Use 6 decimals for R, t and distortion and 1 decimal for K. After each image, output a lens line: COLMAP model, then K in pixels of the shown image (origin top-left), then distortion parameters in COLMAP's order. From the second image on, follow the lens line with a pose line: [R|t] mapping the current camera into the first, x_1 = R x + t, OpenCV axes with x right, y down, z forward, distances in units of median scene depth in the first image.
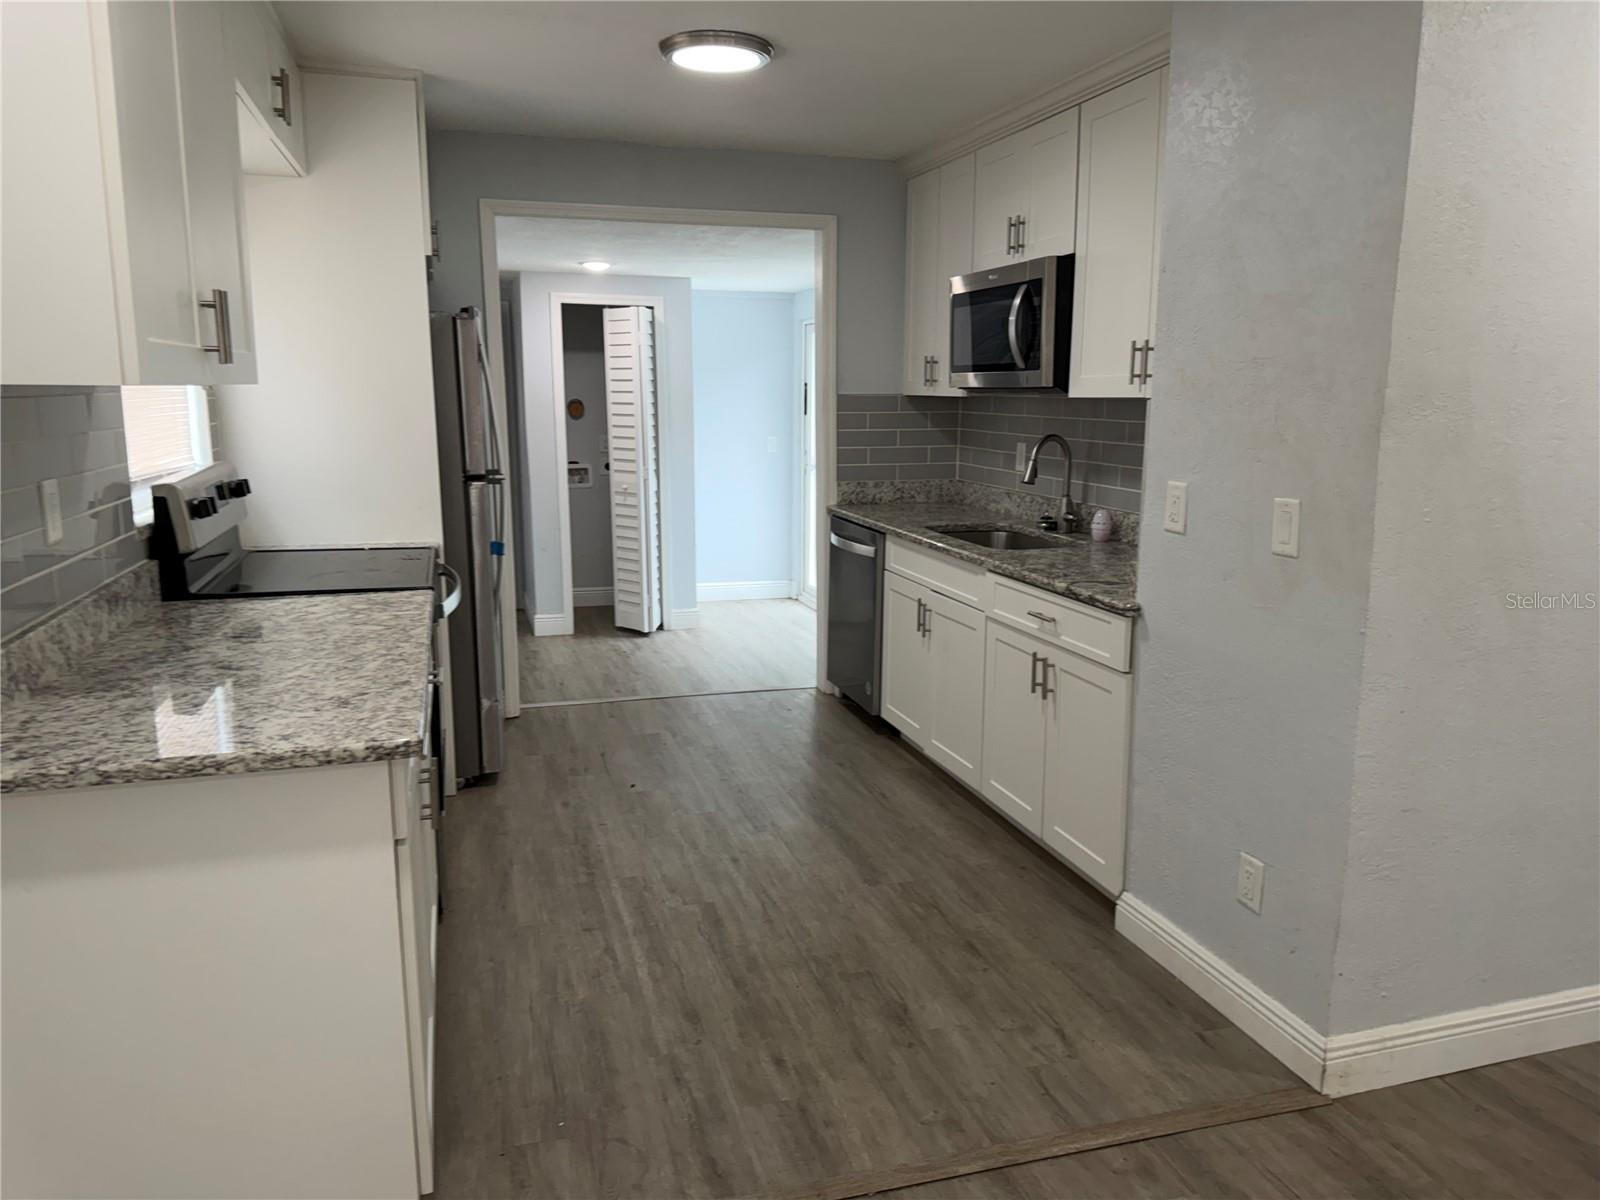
lens RADIAL K [[1128.0, 0, 800.0], [0, 1128.0, 600.0], [0, 0, 1]] dist [0.035299, -0.002605]
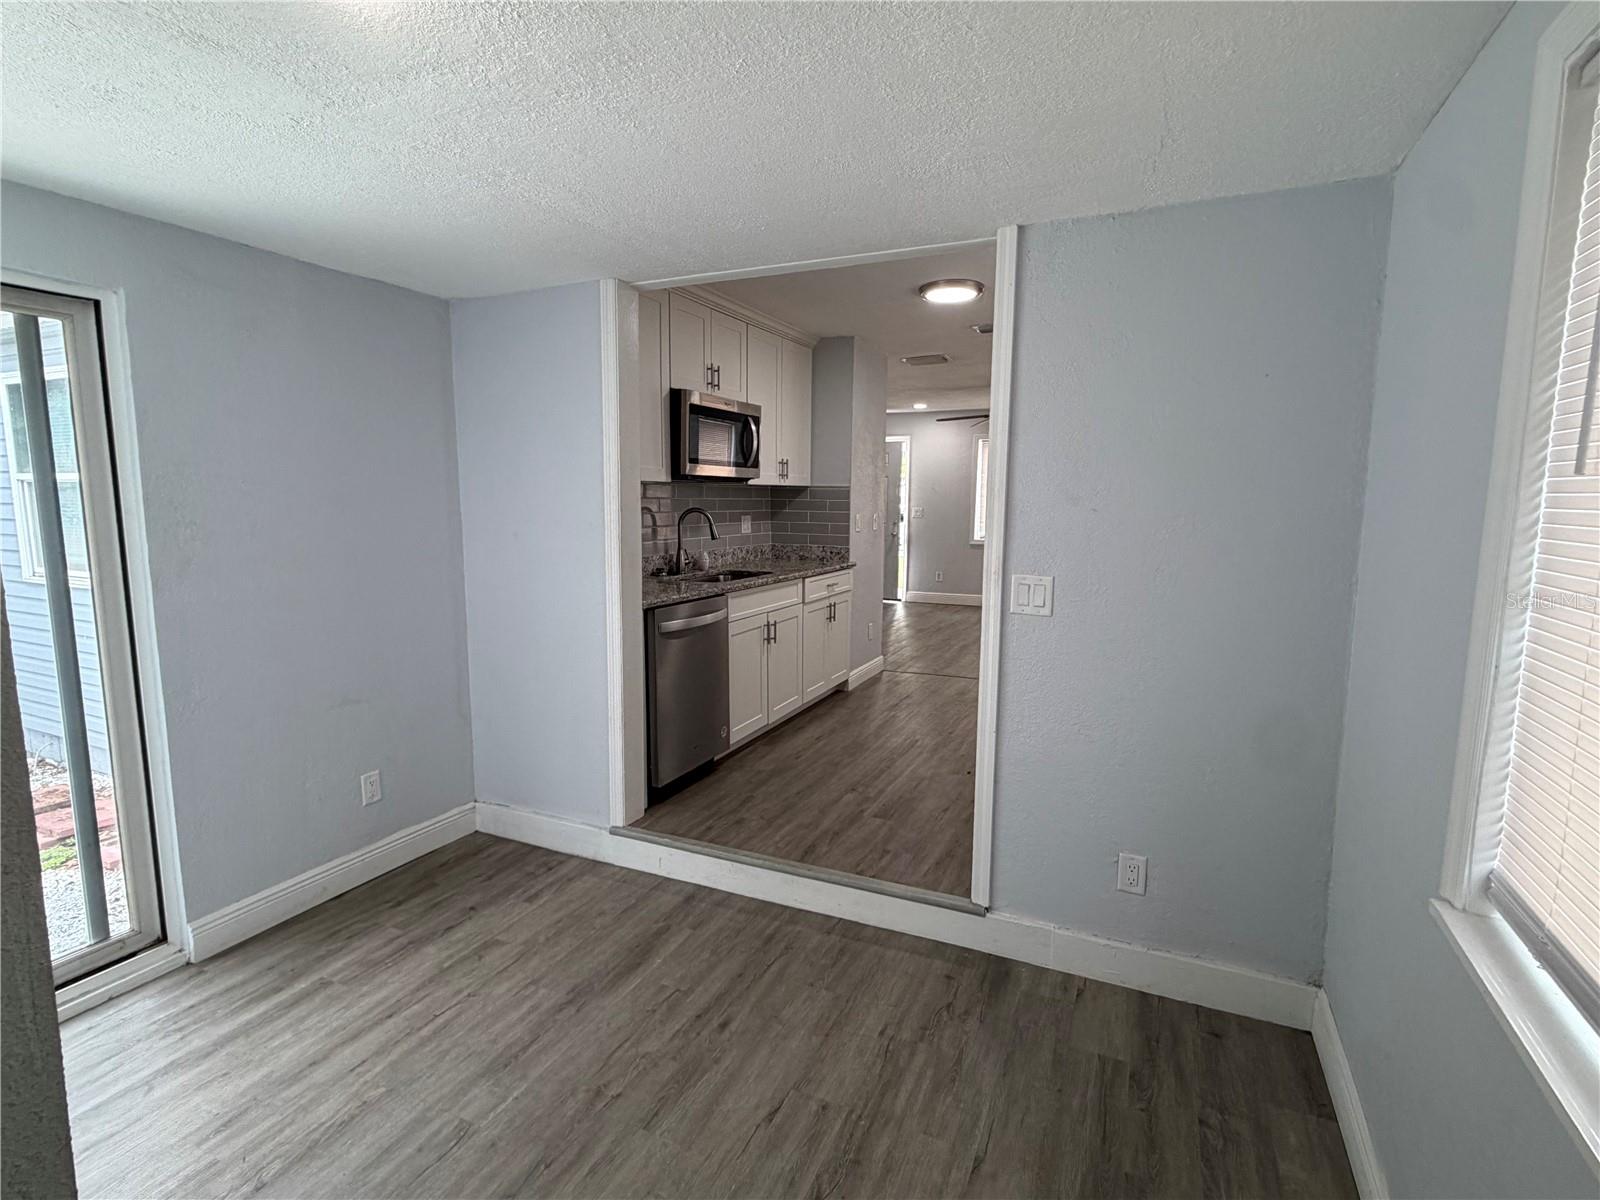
lens RADIAL K [[777.3, 0, 800.0], [0, 777.3, 600.0], [0, 0, 1]] dist [-0.000559, 0.000005]
pose [[-0.743022, -0.089263, 0.663287, -0.628672], [0.122586, 0.956148, 0.265997, -0.310121], [-0.657944, 0.278951, -0.699497, 1.794116]]
